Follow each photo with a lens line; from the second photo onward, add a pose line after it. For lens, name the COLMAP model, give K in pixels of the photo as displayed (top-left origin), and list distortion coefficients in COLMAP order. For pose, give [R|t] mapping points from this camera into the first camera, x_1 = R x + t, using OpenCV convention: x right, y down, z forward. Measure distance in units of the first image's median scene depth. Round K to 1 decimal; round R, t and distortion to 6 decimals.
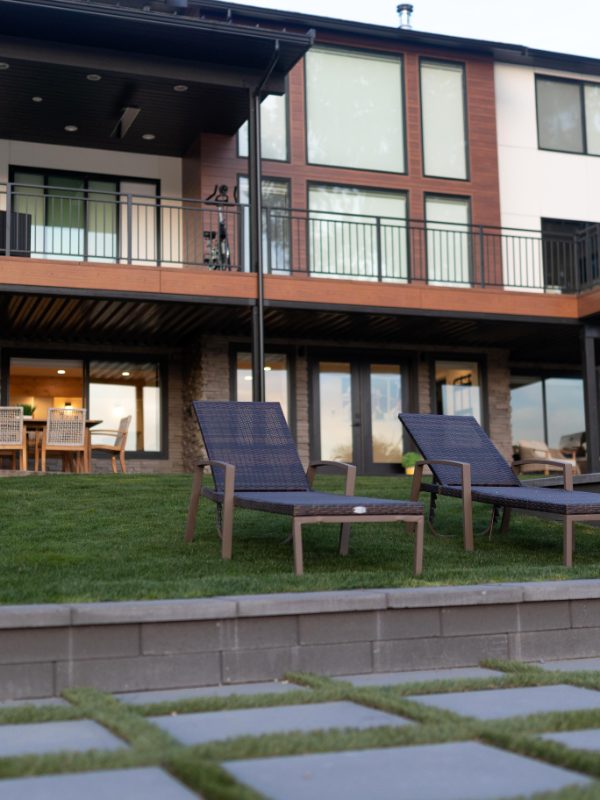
lens RADIAL K [[1126.8, 0, 299.8], [0, 1126.8, 400.9], [0, 0, 1]] dist [0.011679, 0.000000]
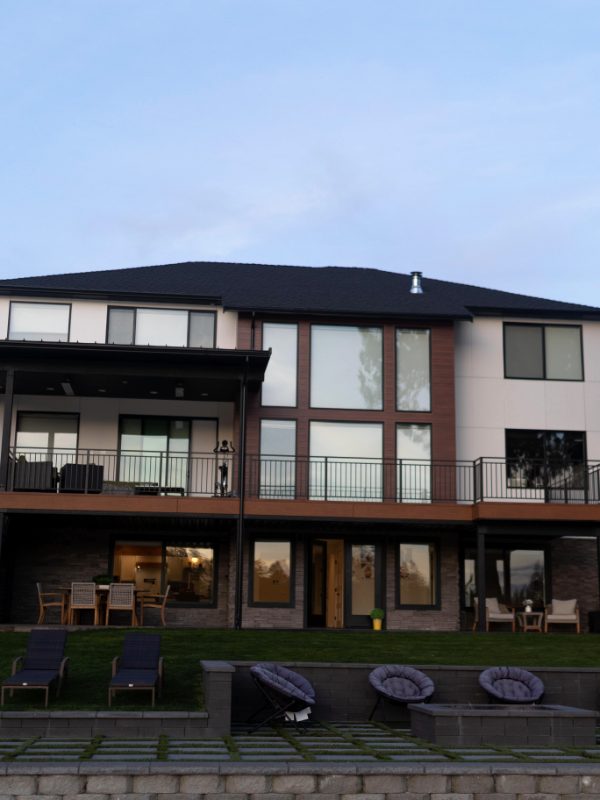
lens RADIAL K [[1126.8, 0, 300.6], [0, 1126.8, 399.9], [0, 0, 1]] dist [0.011679, 0.000000]
pose [[0.967335, -0.020209, -0.252695, 0.369382], [-0.001010, 0.996502, -0.083561, -0.097783], [0.253500, 0.081087, 0.963931, -0.426072]]
